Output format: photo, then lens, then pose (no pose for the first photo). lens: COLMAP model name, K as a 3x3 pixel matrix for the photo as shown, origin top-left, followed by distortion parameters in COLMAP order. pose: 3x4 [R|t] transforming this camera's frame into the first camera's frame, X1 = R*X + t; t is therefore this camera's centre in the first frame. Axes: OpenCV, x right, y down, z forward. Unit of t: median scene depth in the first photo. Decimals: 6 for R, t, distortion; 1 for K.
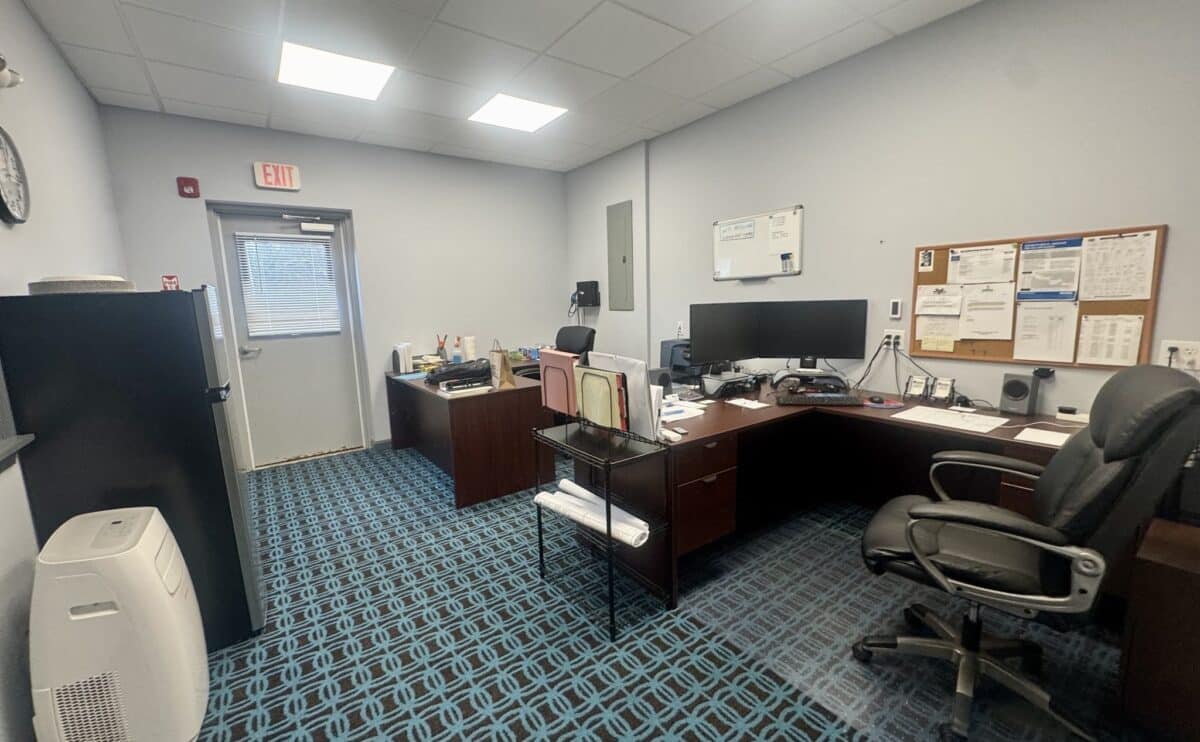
lens RADIAL K [[478.2, 0, 600.0], [0, 478.2, 371.0], [0, 0, 1]] dist [-0.002985, -0.000030]
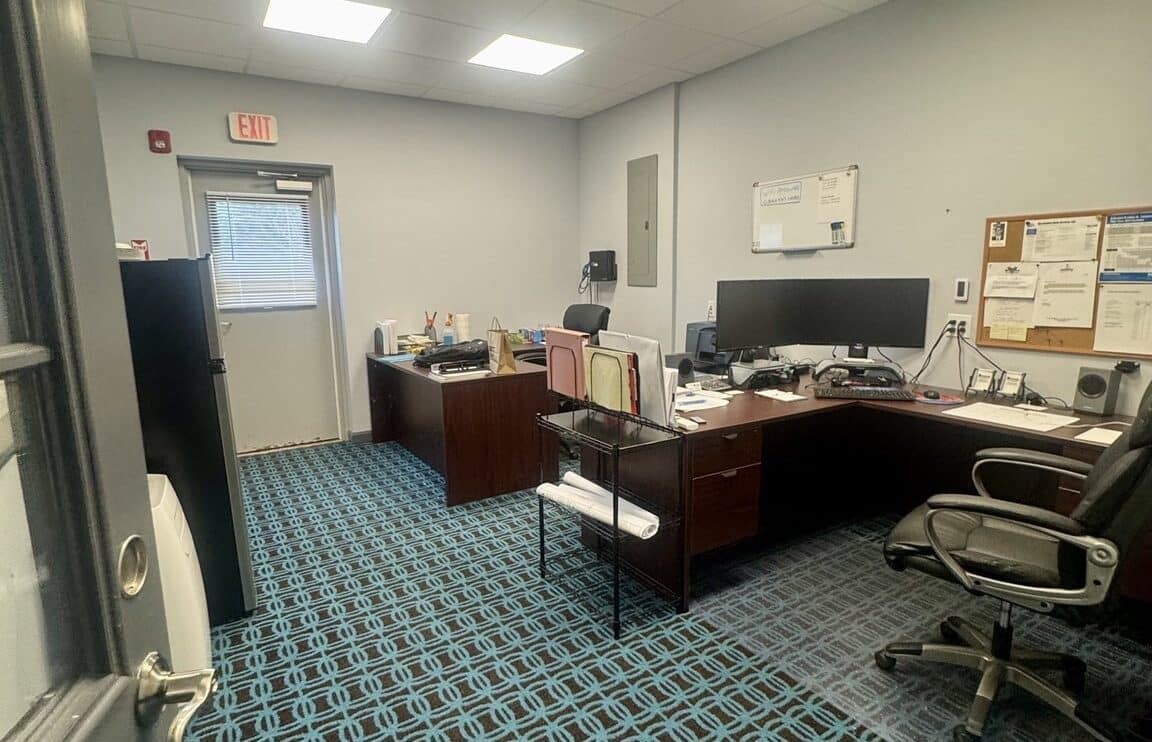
lens RADIAL K [[612.3, 0, 579.6], [0, 612.3, 373.8], [0, 0, 1]] dist [-0.003816, 0.000613]
pose [[0.997783, 0.025205, -0.061599, 0.012234], [-0.024178, 0.999557, 0.017355, 0.020727], [0.062009, -0.015827, 0.997950, -0.158920]]
